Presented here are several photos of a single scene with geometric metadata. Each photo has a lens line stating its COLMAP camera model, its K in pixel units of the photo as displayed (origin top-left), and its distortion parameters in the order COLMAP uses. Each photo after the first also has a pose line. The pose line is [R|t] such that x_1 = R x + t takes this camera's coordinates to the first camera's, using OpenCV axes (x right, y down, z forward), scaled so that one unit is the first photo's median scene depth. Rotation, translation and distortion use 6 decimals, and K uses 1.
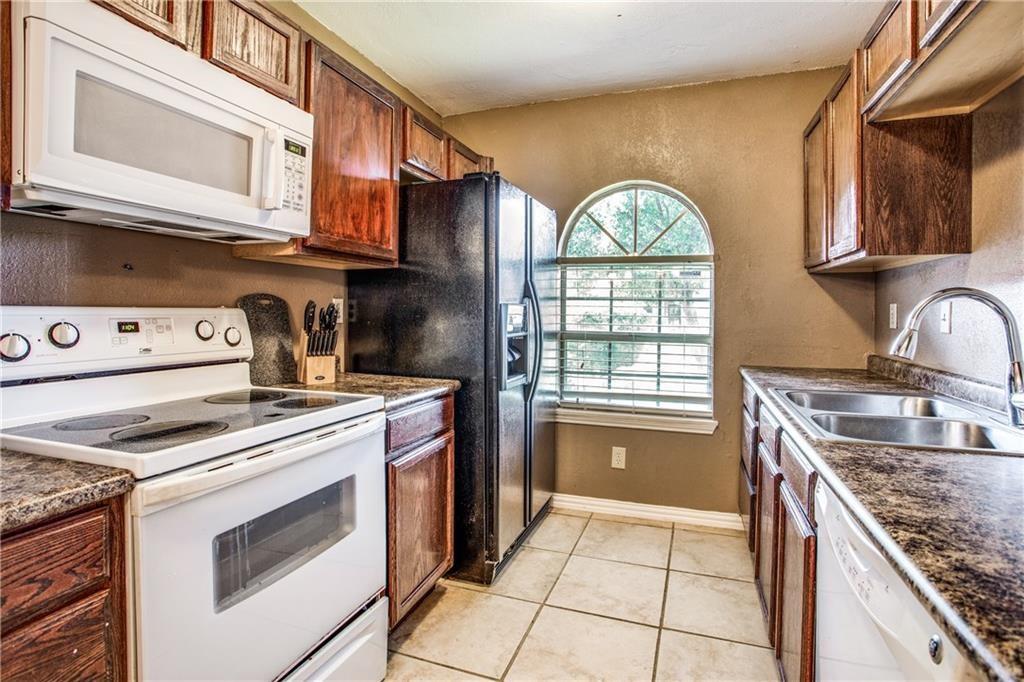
lens RADIAL K [[508.9, 0, 513.8], [0, 508.9, 315.4], [0, 0, 1]] dist [-0.072801, 0.018438]
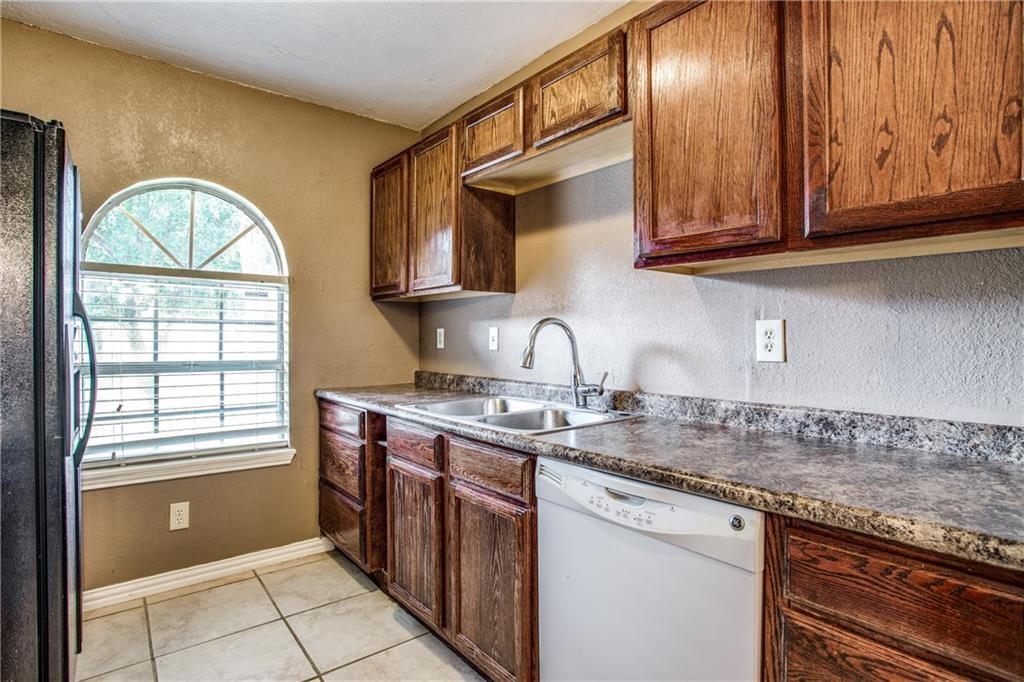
lens RADIAL K [[508.9, 0, 514.9], [0, 508.9, 334.7], [0, 0, 1]] dist [-0.072801, 0.018438]
pose [[0.514886, -0.001096, 0.857258, -0.203818], [0.011025, 0.999925, -0.005343, 0.000479], [-0.857188, 0.012202, 0.514860, 0.137404]]
